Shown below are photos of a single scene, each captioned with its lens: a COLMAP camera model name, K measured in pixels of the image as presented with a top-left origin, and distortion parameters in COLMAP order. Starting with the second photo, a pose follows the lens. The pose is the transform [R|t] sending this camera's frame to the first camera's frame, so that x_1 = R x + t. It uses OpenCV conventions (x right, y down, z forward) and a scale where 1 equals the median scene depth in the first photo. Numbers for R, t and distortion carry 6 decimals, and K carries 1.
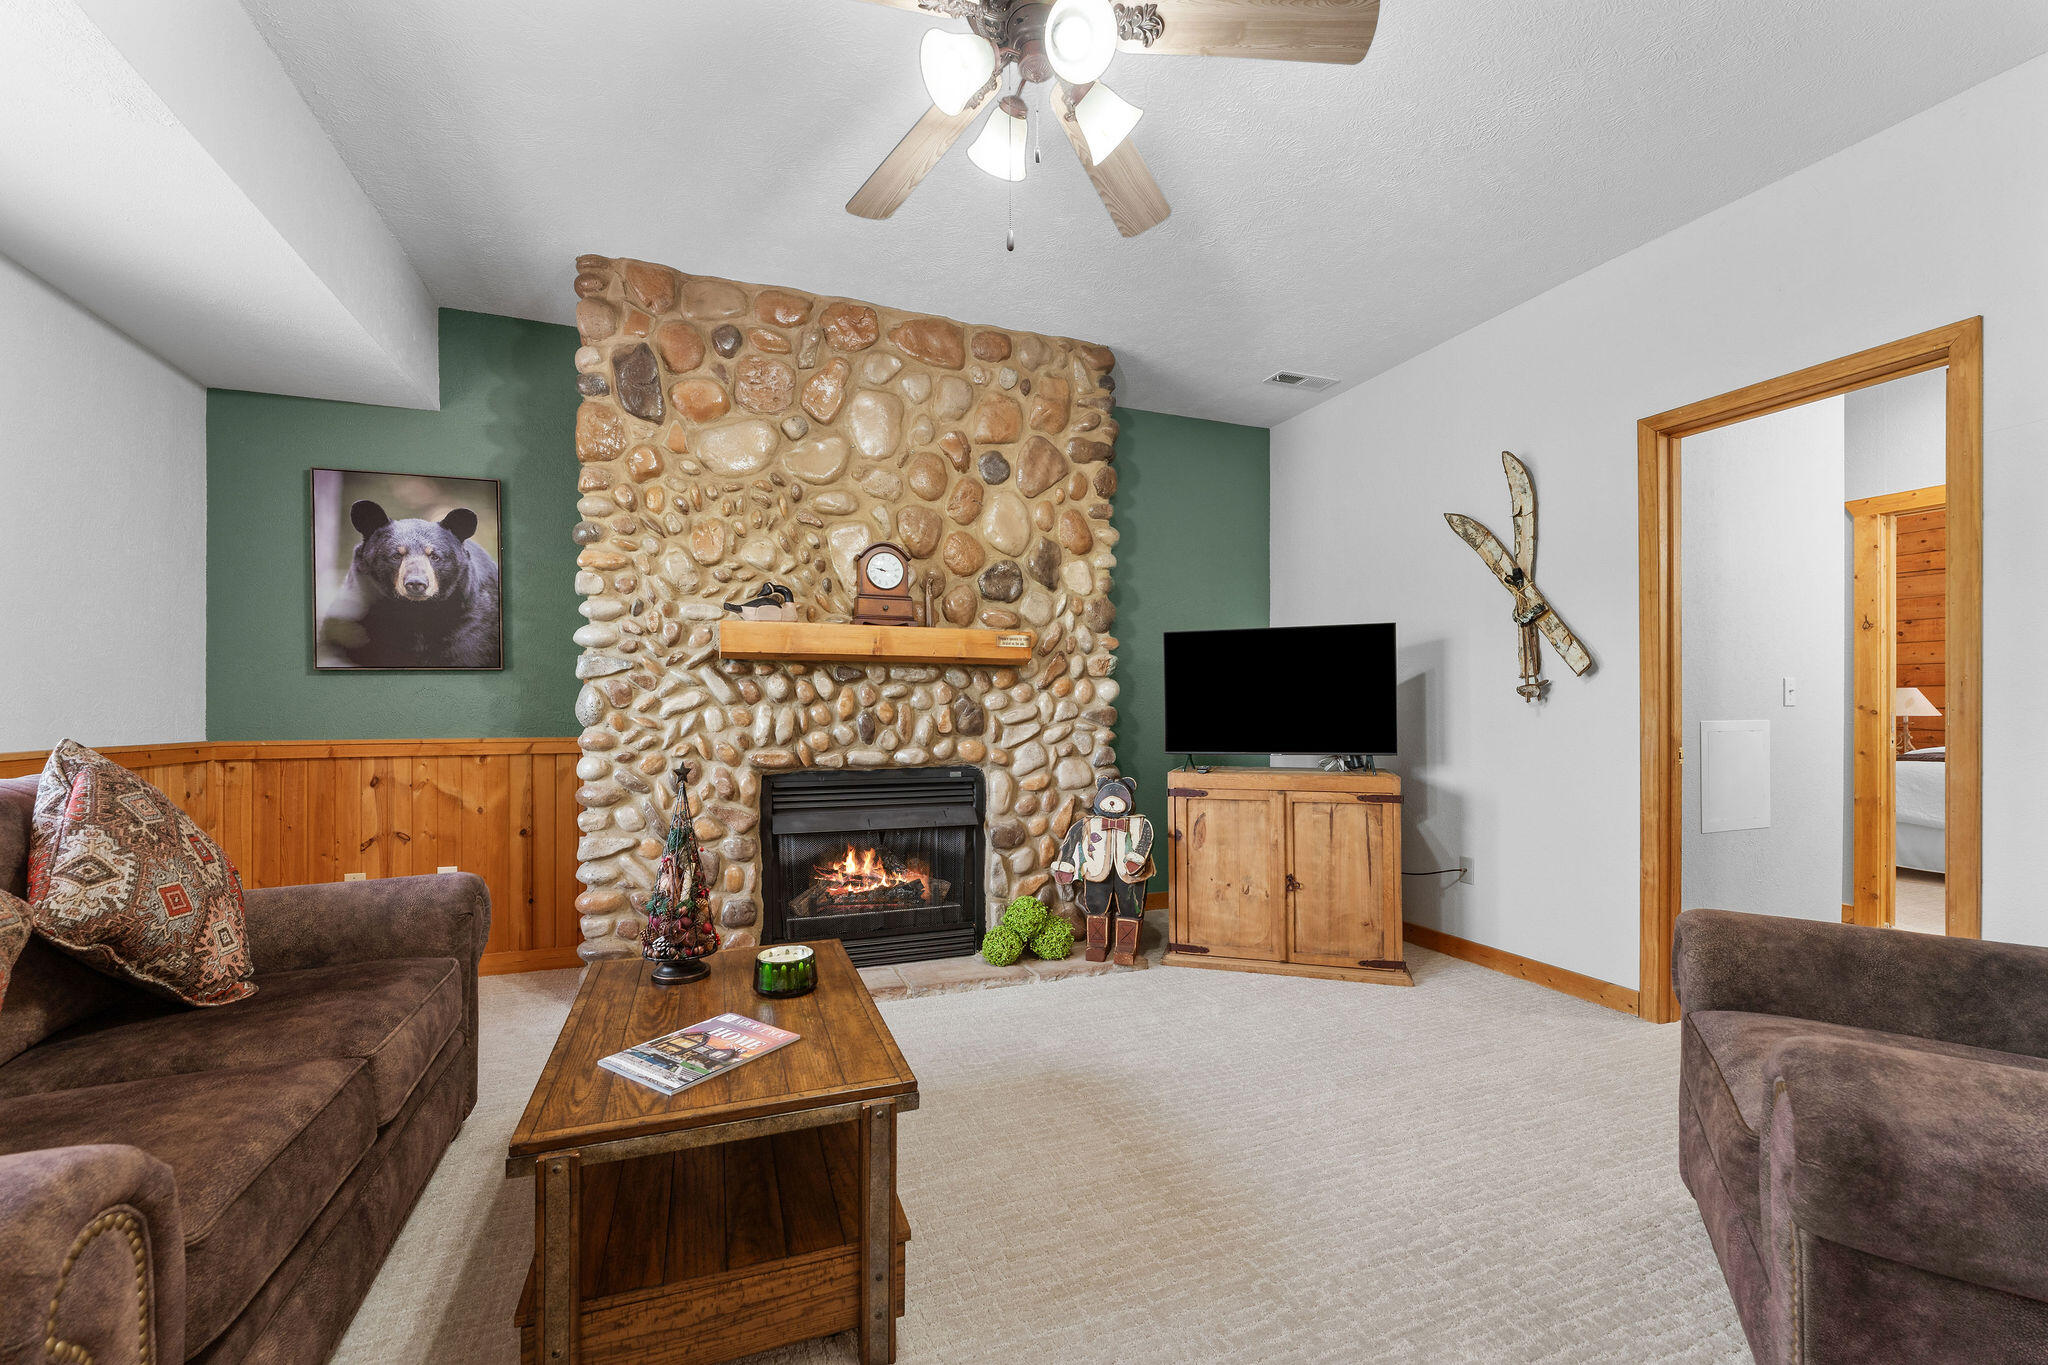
lens RADIAL K [[823.2, 0, 1016.1], [0, 823.2, 708.0], [0, 0, 1]] dist [-0.003221, -0.000471]
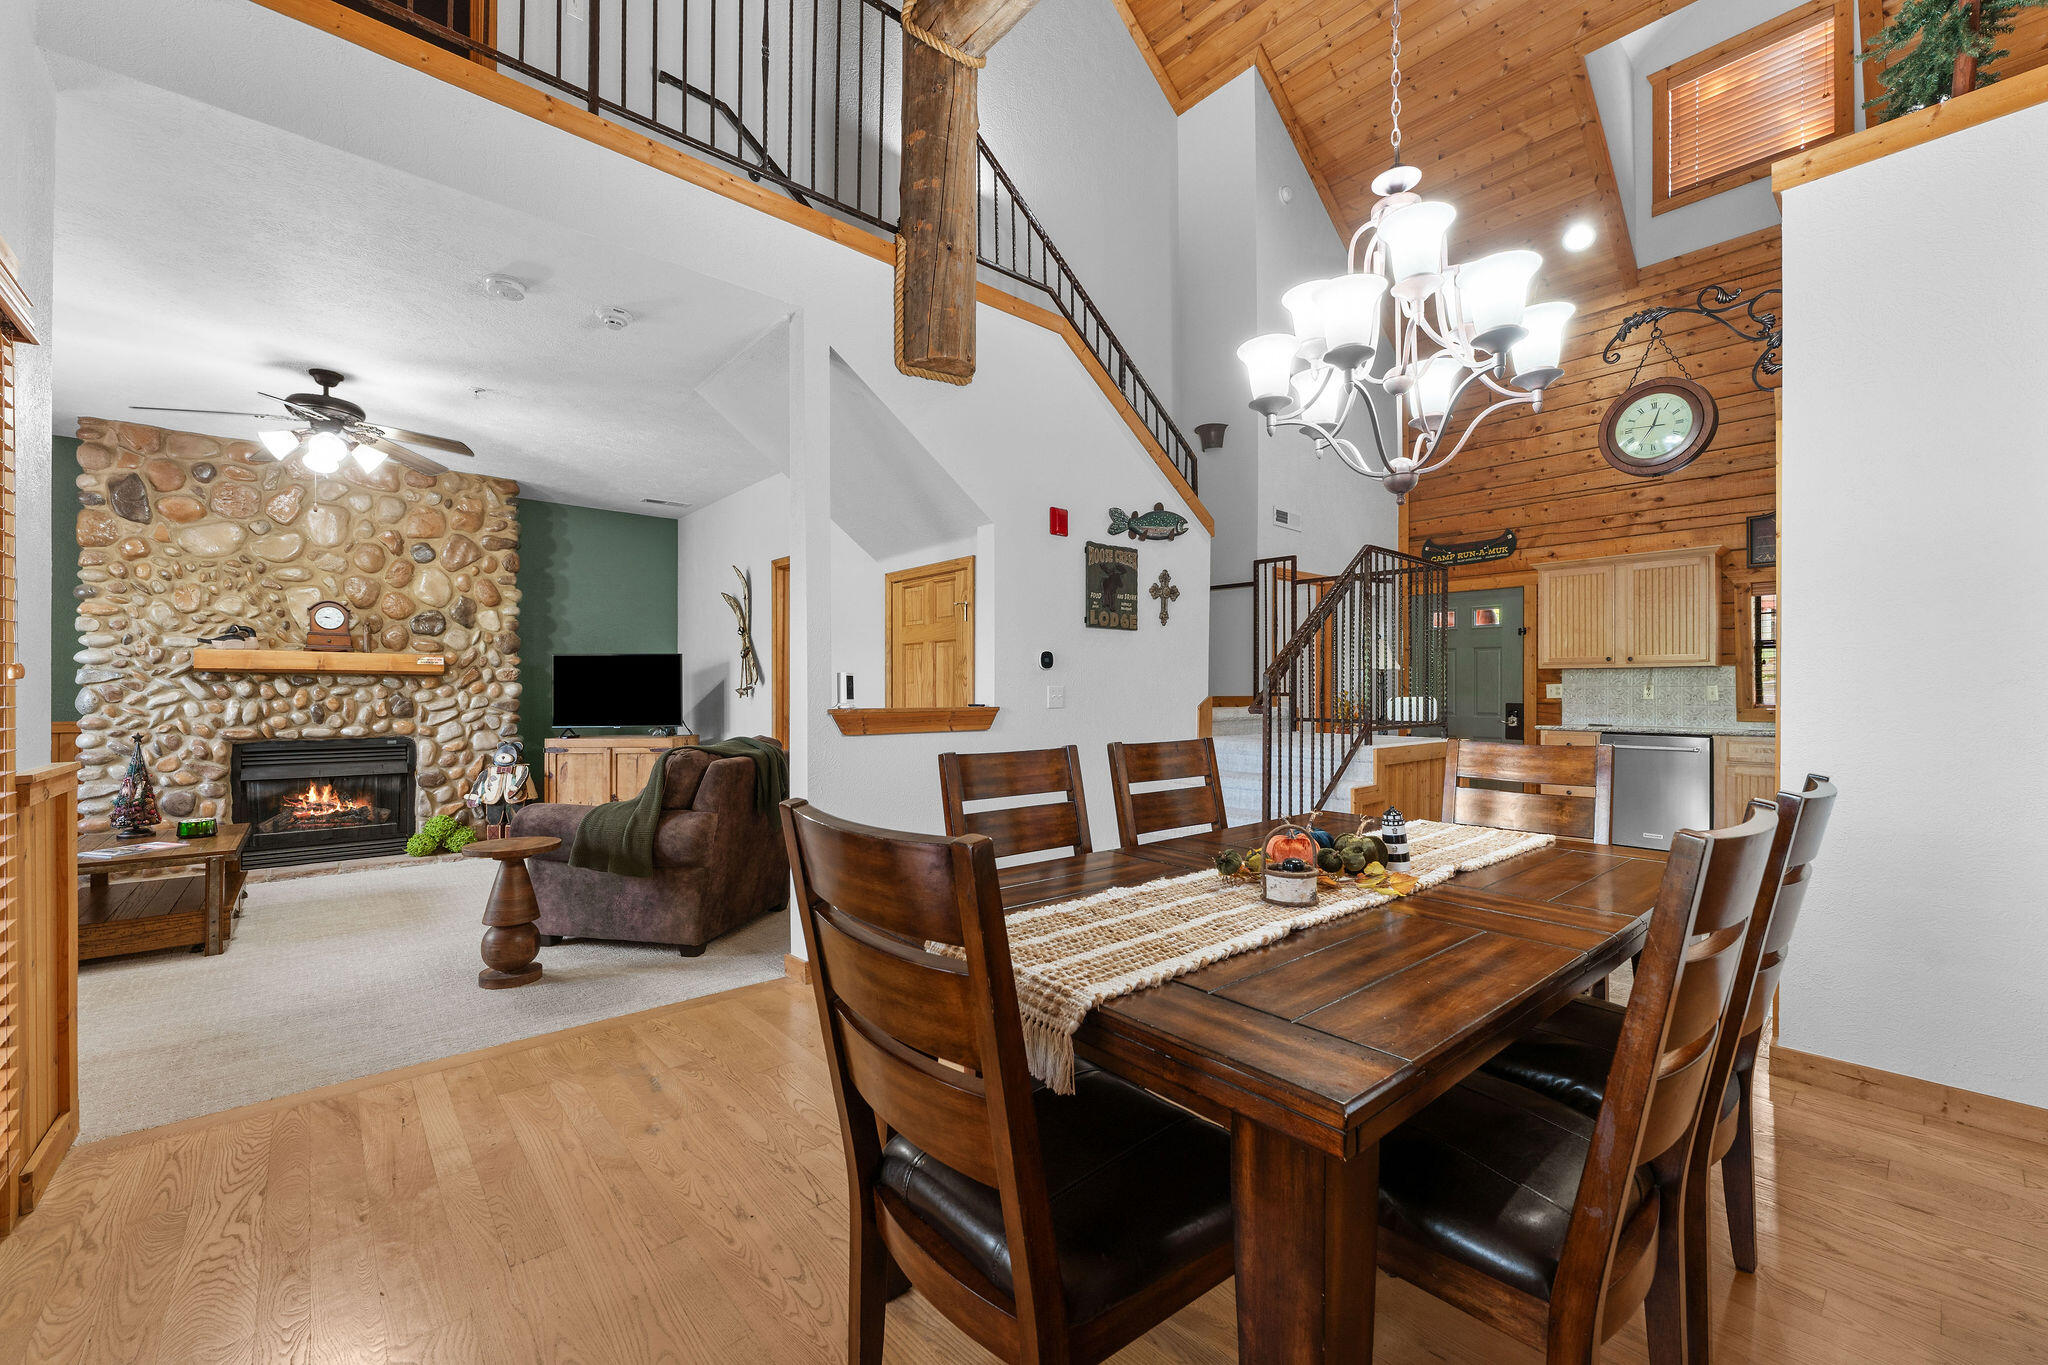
lens RADIAL K [[814.4, 0, 1024.6], [0, 814.4, 687.1], [0, 0, 1]] dist [-0.002393, -0.000182]
pose [[0.937889, 0.004383, 0.346907, 0.558670], [-0.003988, 0.999990, -0.001854, -0.030417], [-0.346911, 0.000356, 0.937898, -0.964554]]
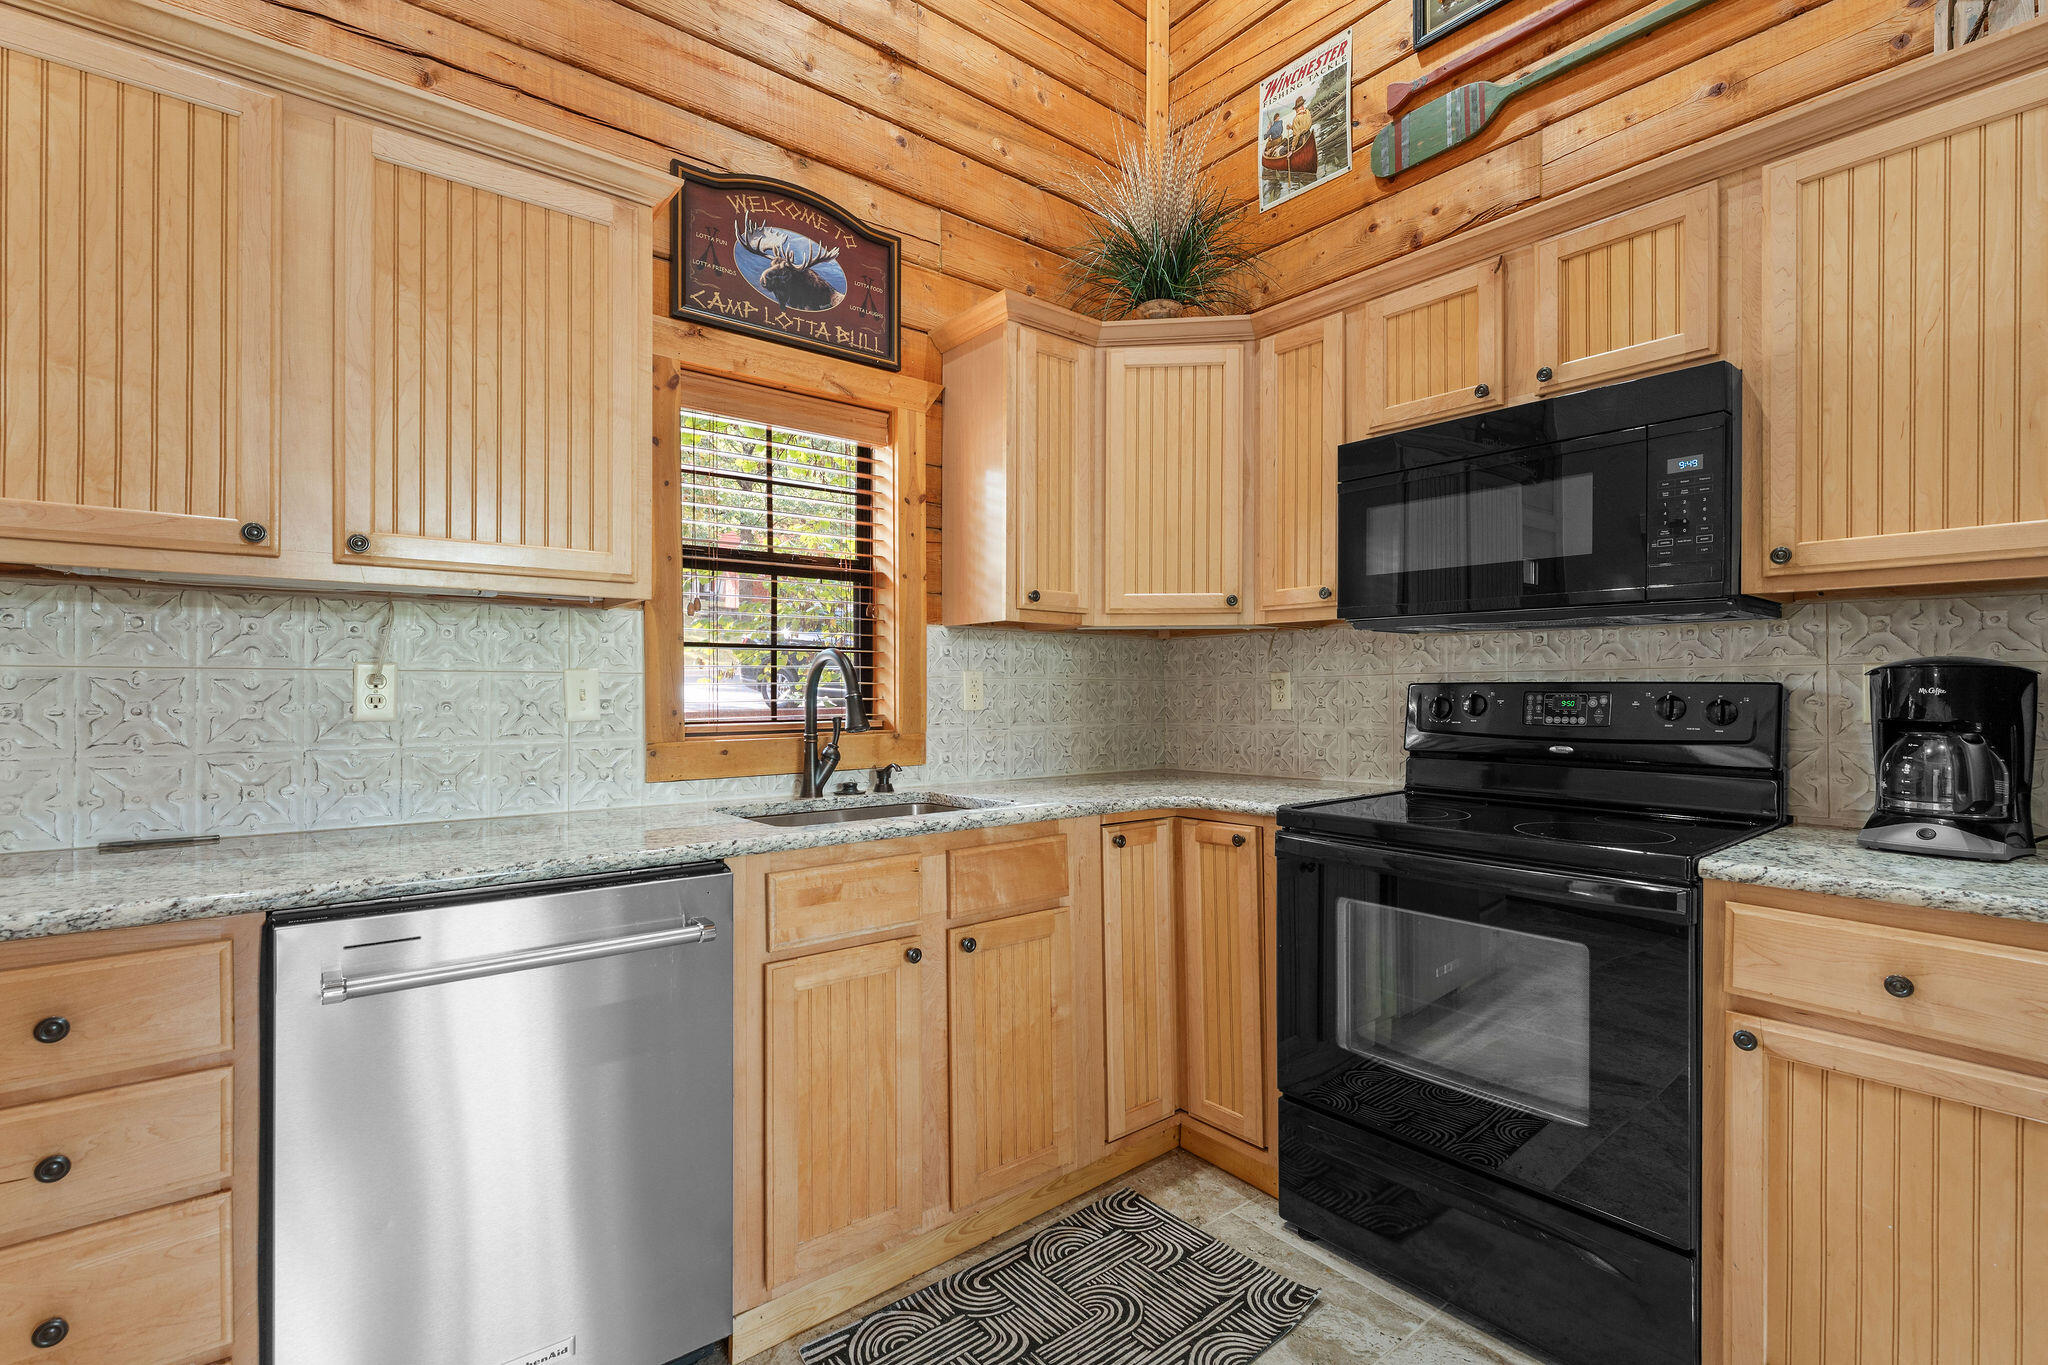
lens RADIAL K [[925.2, 0, 1023.2], [0, 925.2, 687.1], [0, 0, 1]] dist [-0.004242, -0.000438]
pose [[-0.303667, -0.002313, 0.952775, 1.870254], [-0.006136, 0.999981, 0.000472, -0.033799], [-0.952758, -0.005703, -0.303676, 0.055699]]
